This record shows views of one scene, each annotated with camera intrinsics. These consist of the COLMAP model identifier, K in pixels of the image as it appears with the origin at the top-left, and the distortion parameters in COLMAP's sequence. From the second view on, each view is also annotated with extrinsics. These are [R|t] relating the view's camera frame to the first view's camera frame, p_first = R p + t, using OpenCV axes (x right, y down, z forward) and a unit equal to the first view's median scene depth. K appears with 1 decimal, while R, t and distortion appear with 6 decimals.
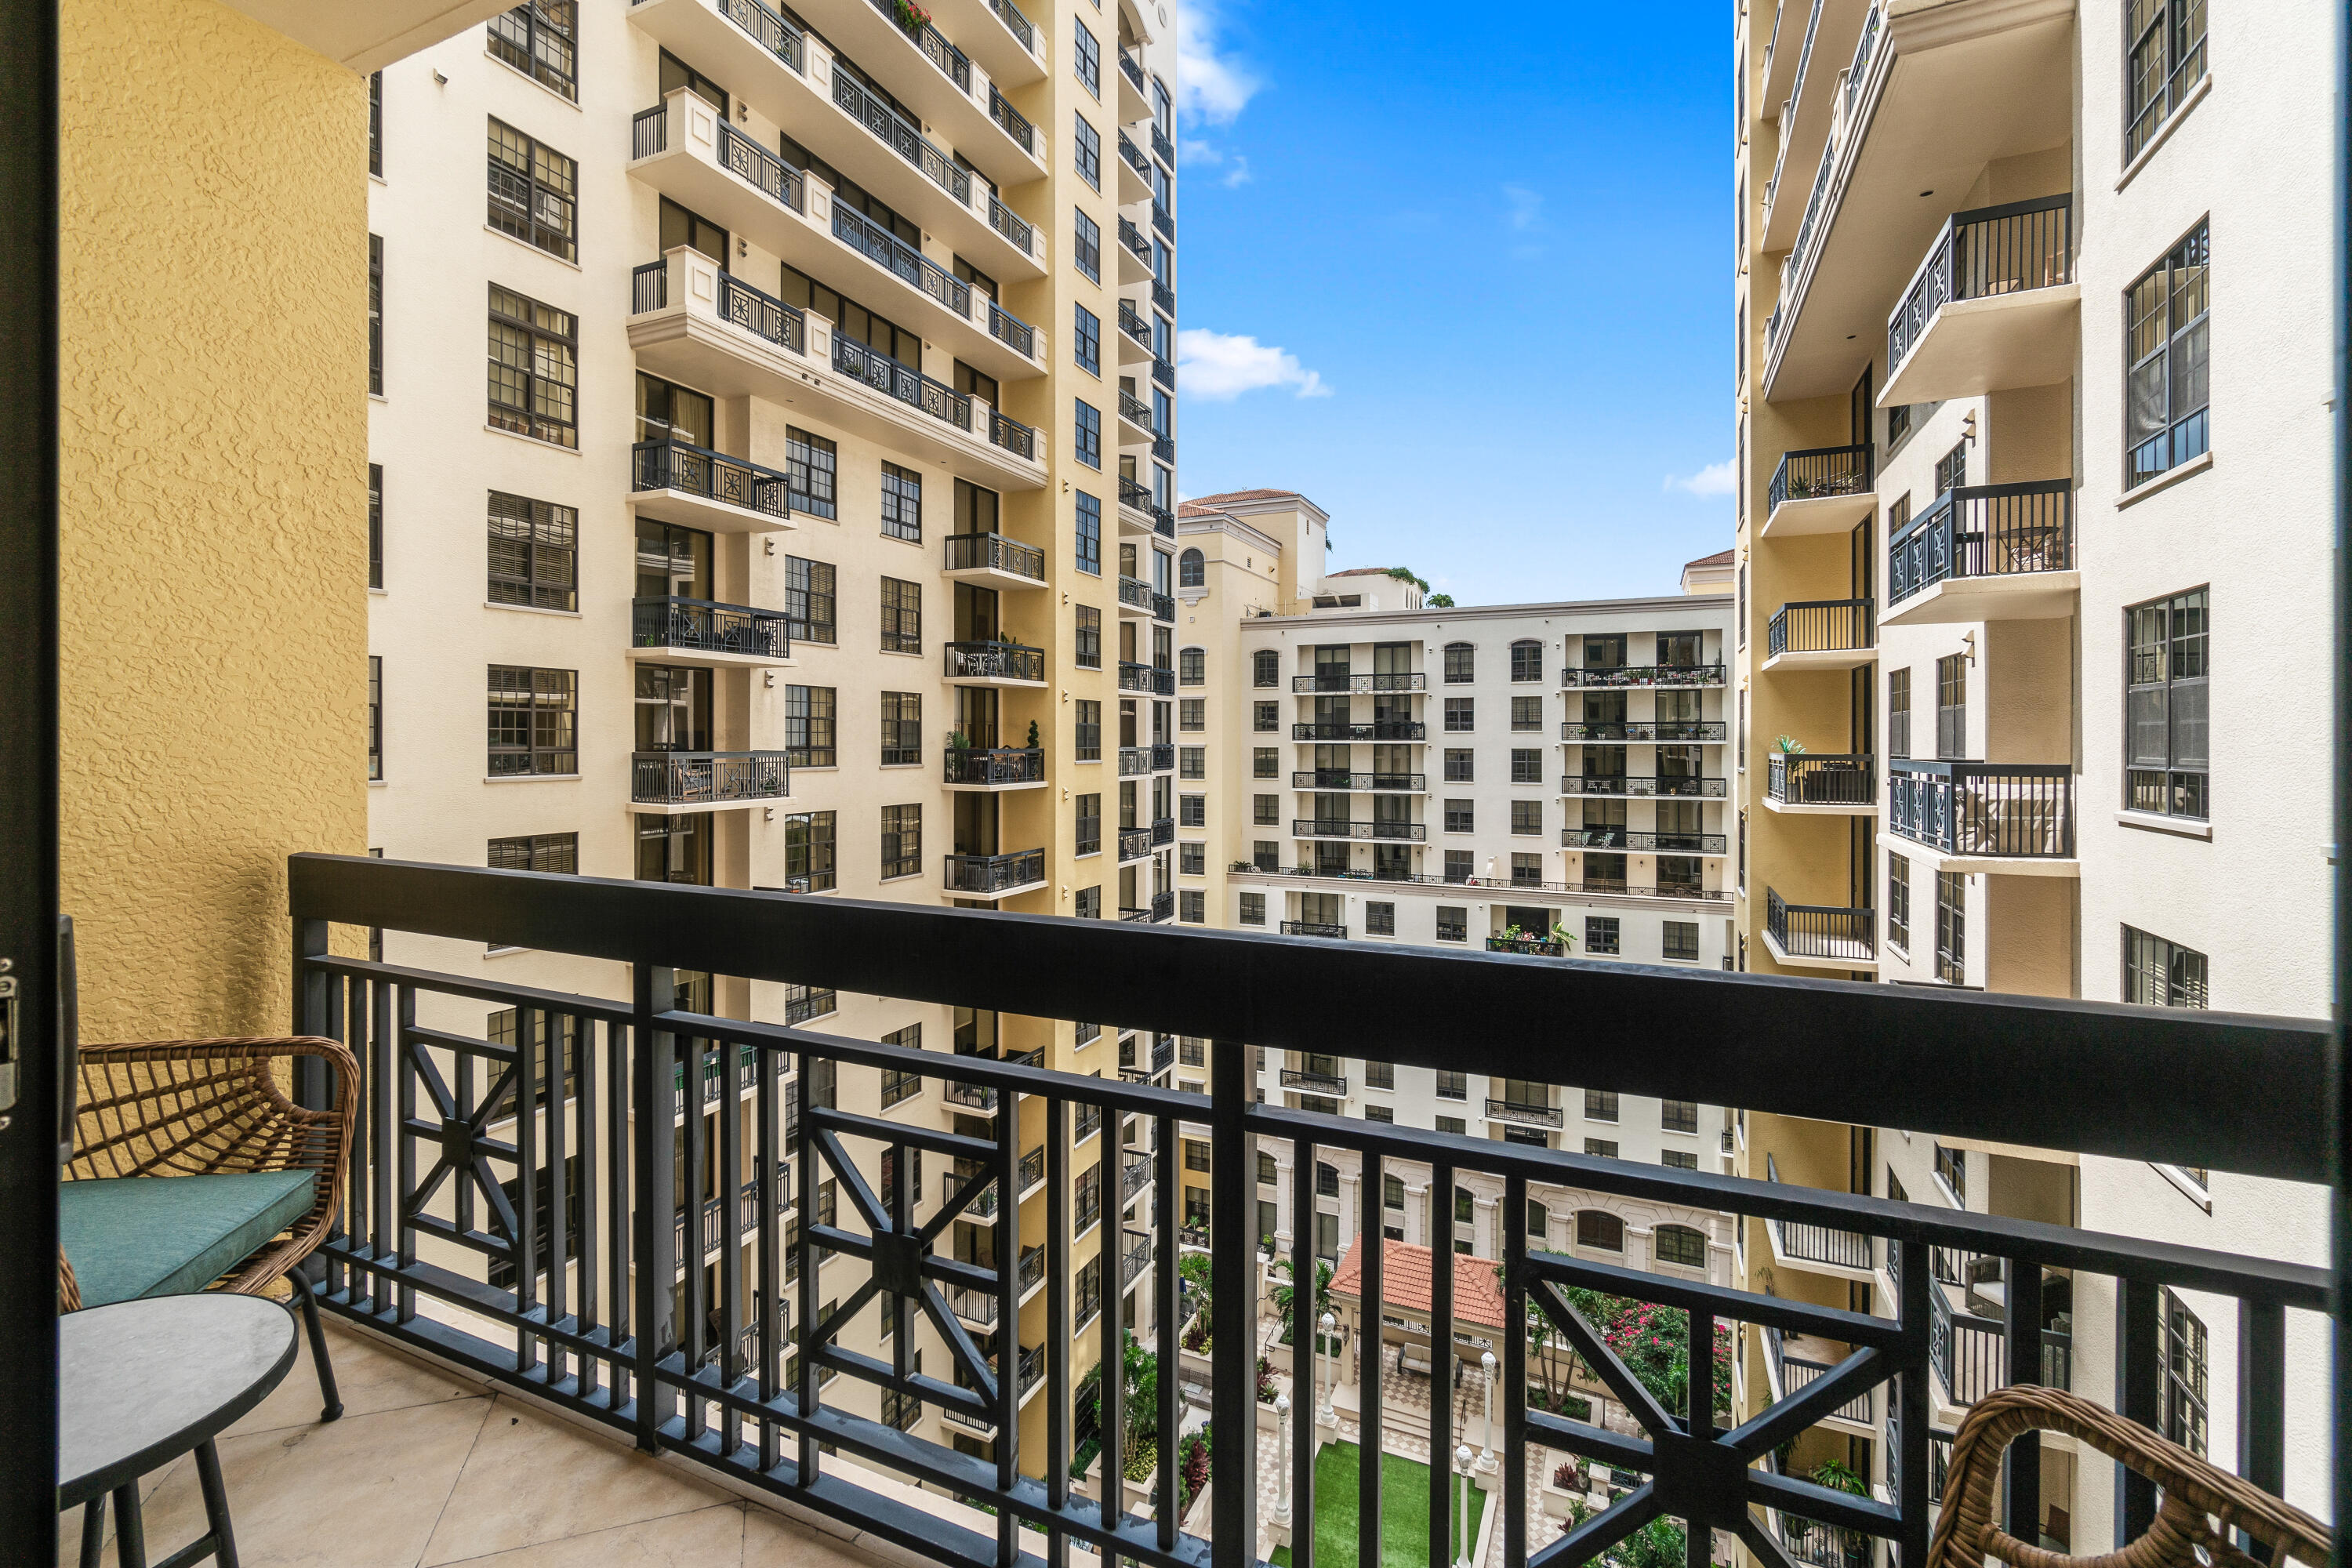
lens RADIAL K [[1019.0, 0, 1176.8], [0, 1019.0, 742.2], [0, 0, 1]] dist [-0.003330, -0.000405]
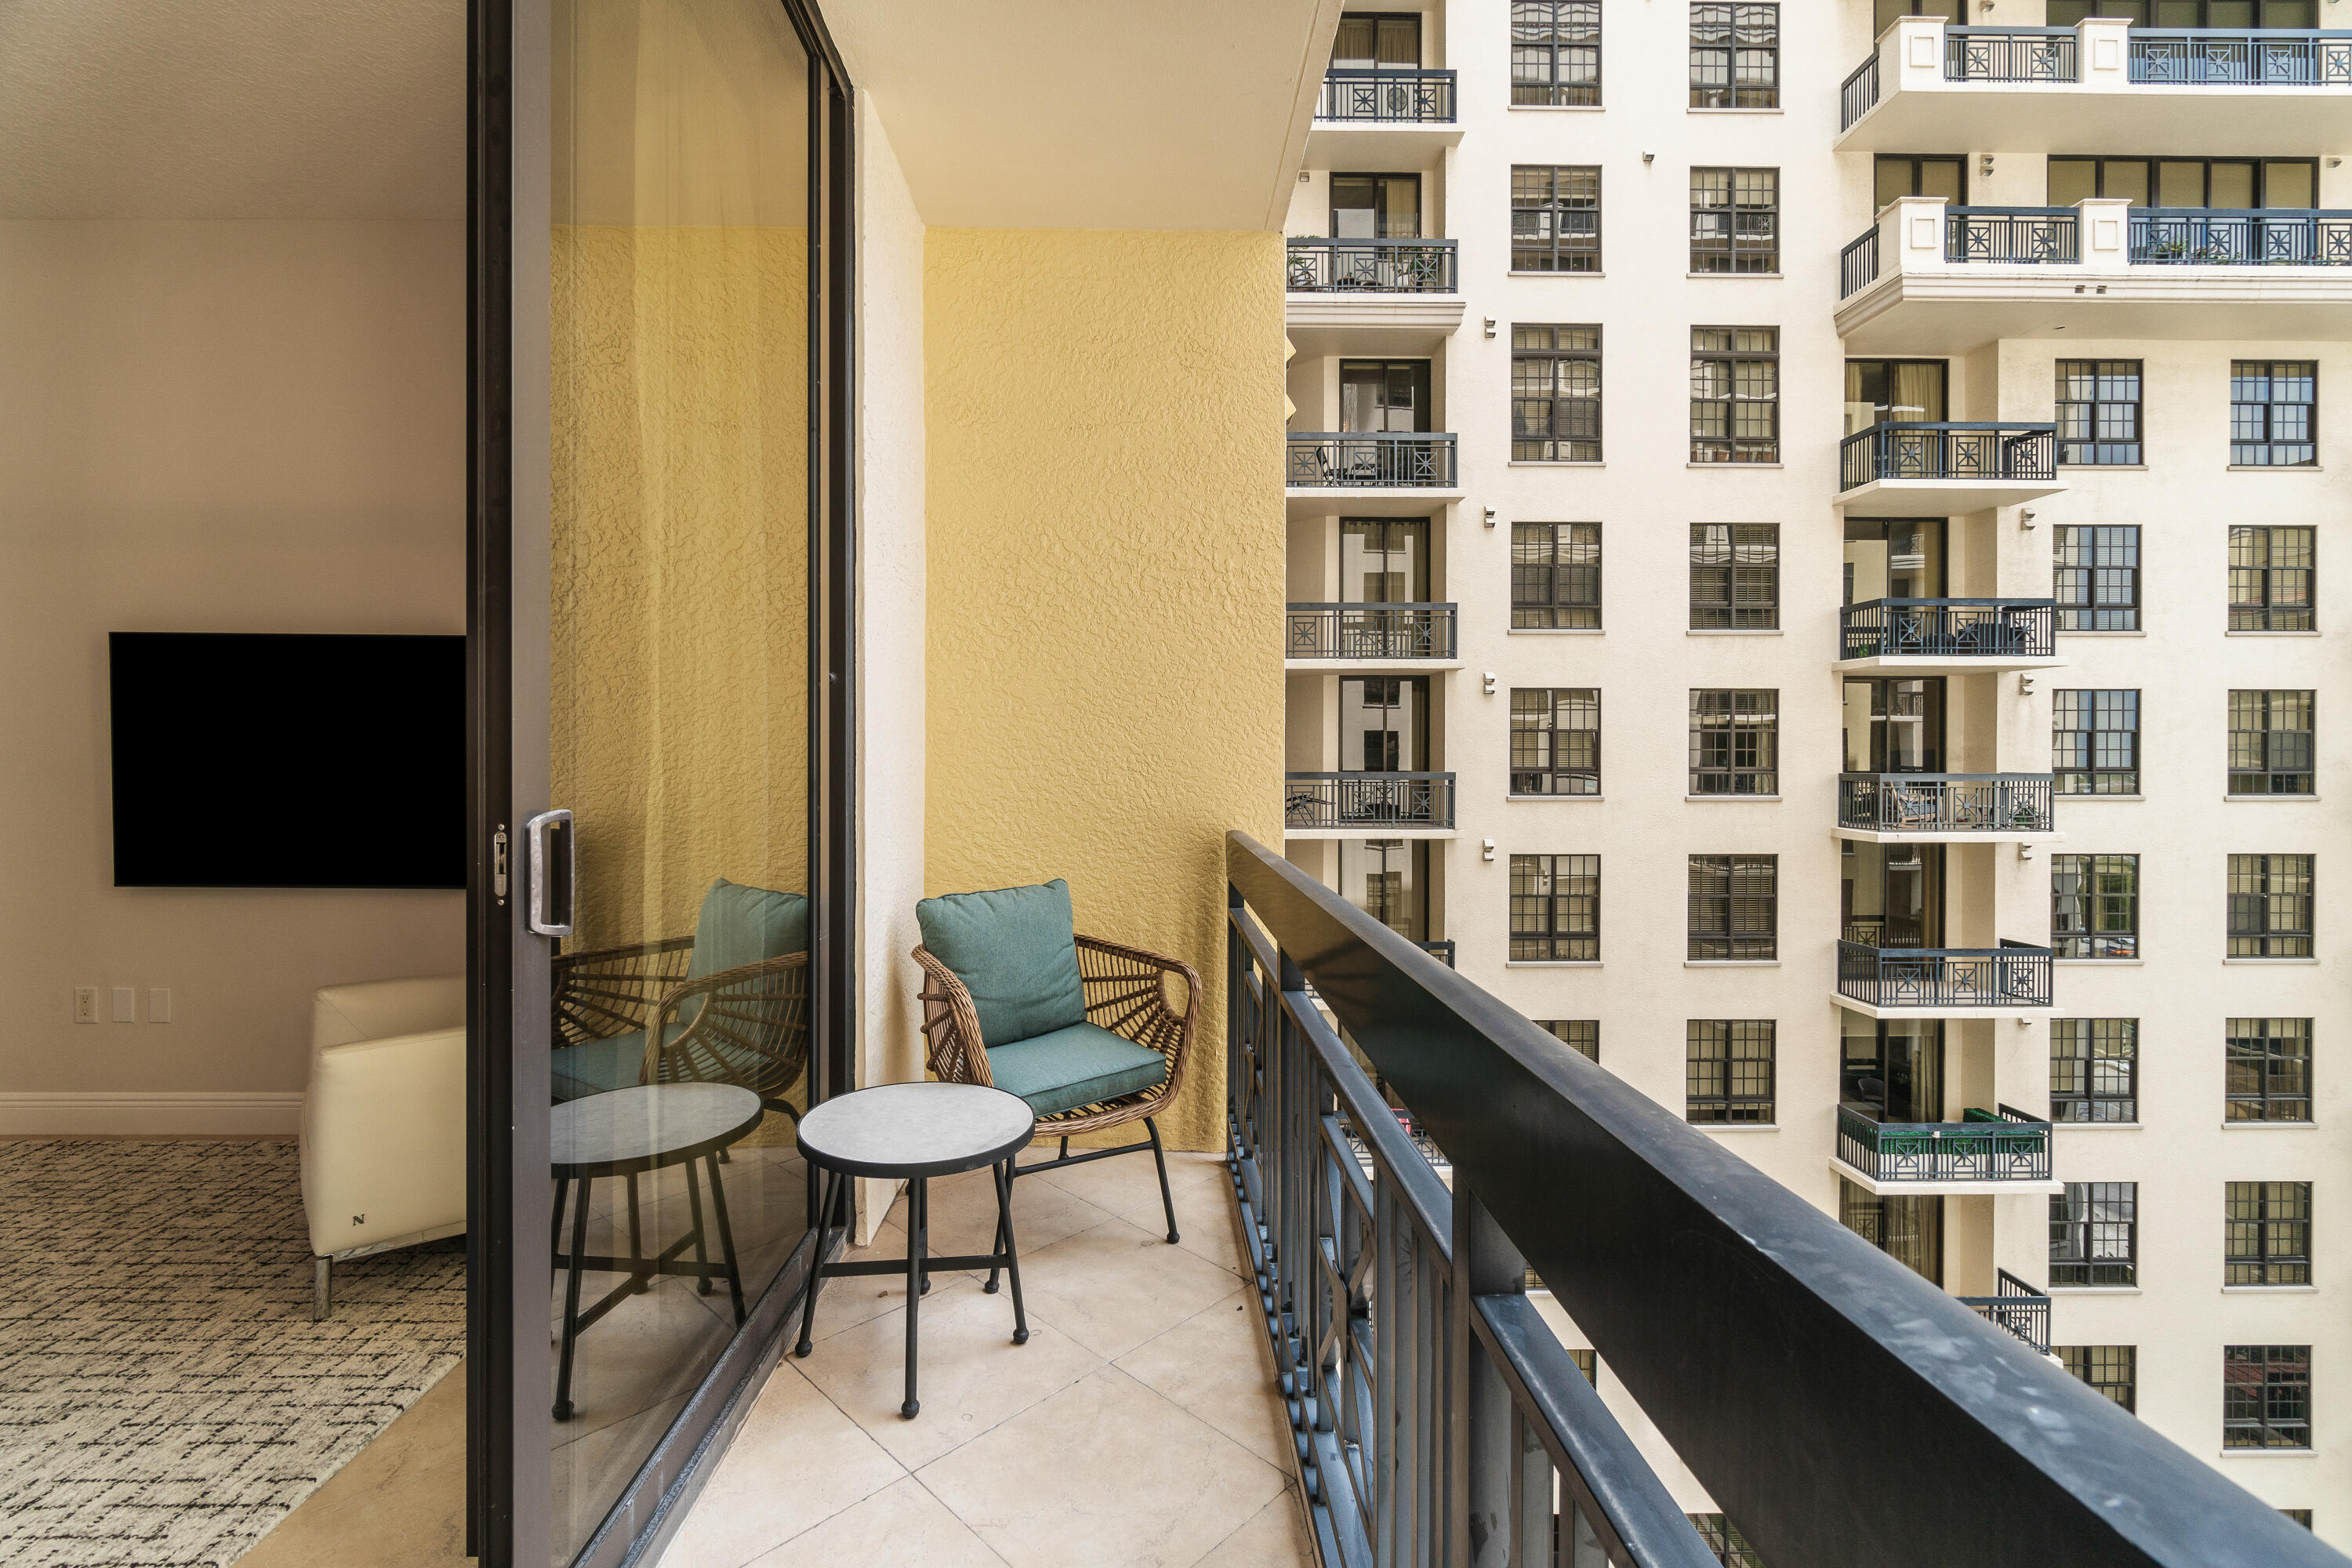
lens RADIAL K [[1018.2, 0, 1157.0], [0, 1018.2, 771.4], [0, 0, 1]] dist [-0.002401, 0.000015]
pose [[0.426100, 0.006077, -0.904655, 0.026544], [-0.000452, 0.999979, 0.006505, 0.001735], [0.904676, -0.002363, 0.426094, 0.027040]]
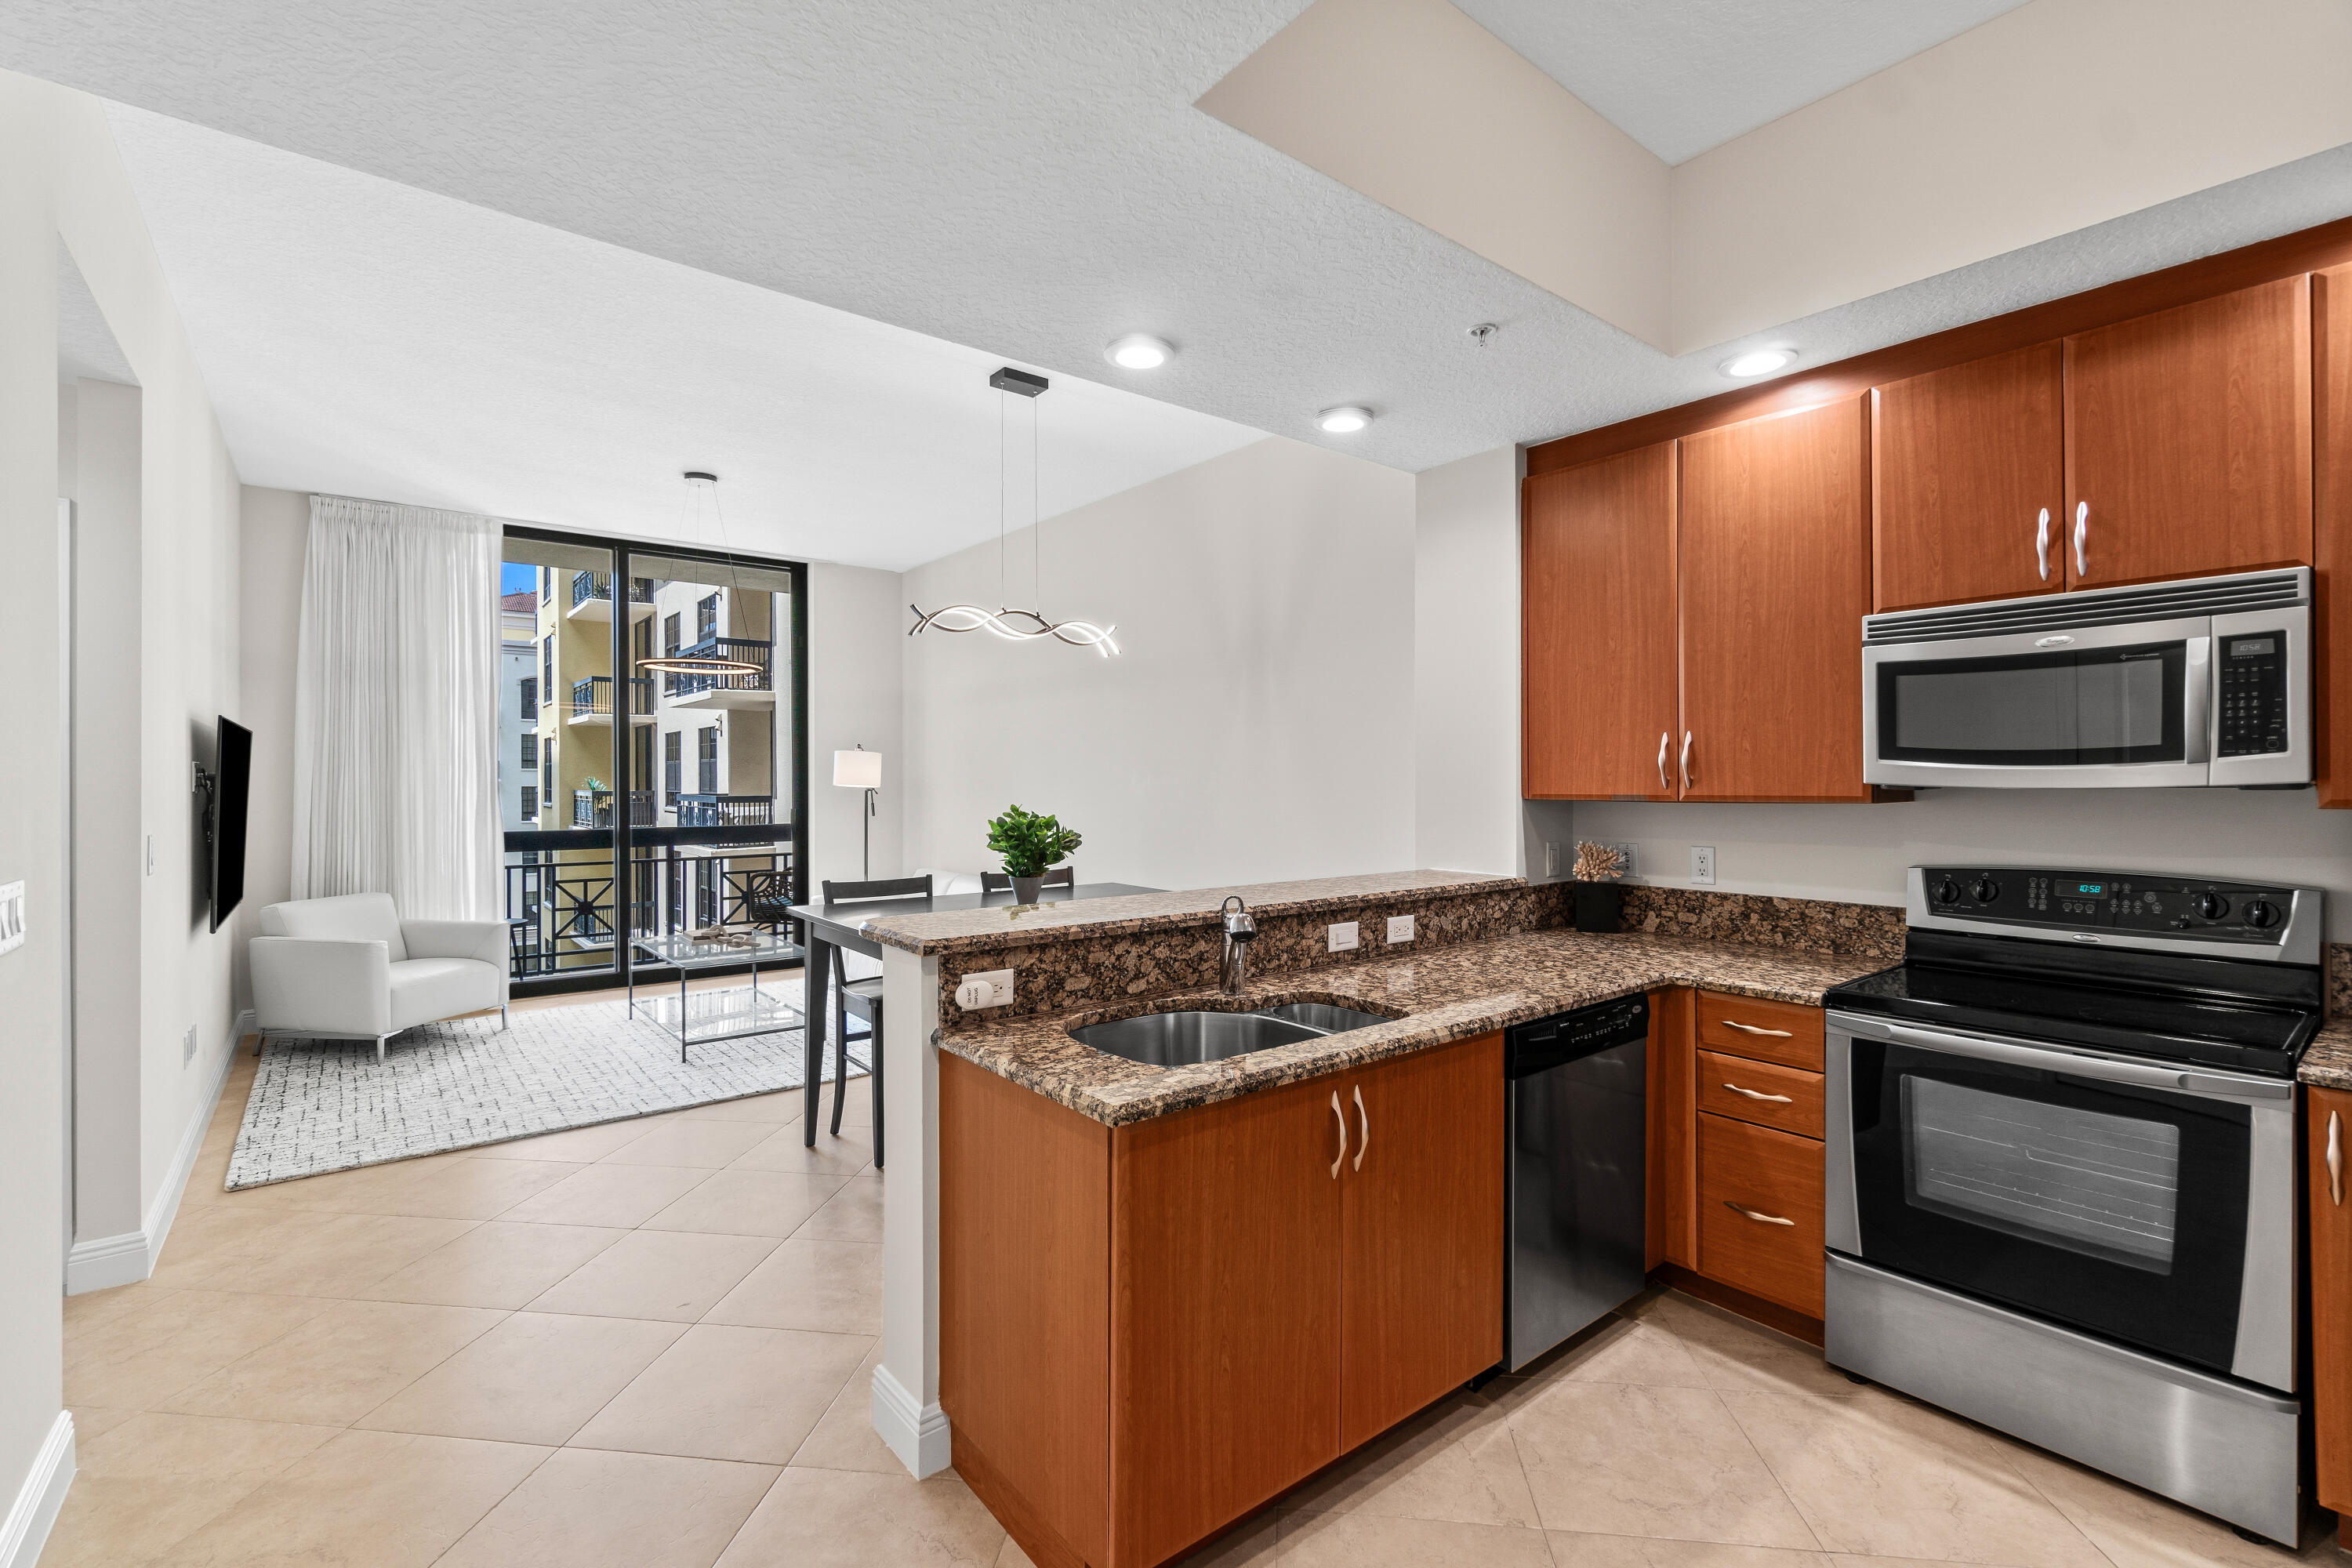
lens RADIAL K [[1042.7, 0, 1174.2], [0, 1042.7, 780.5], [0, 0, 1]] dist [-0.000871, 0.001647]
pose [[0.452610, -0.004166, 0.891699, -0.170891], [0.001022, 0.999991, 0.004153, -0.004324], [-0.891708, -0.000968, 0.452611, -0.182571]]
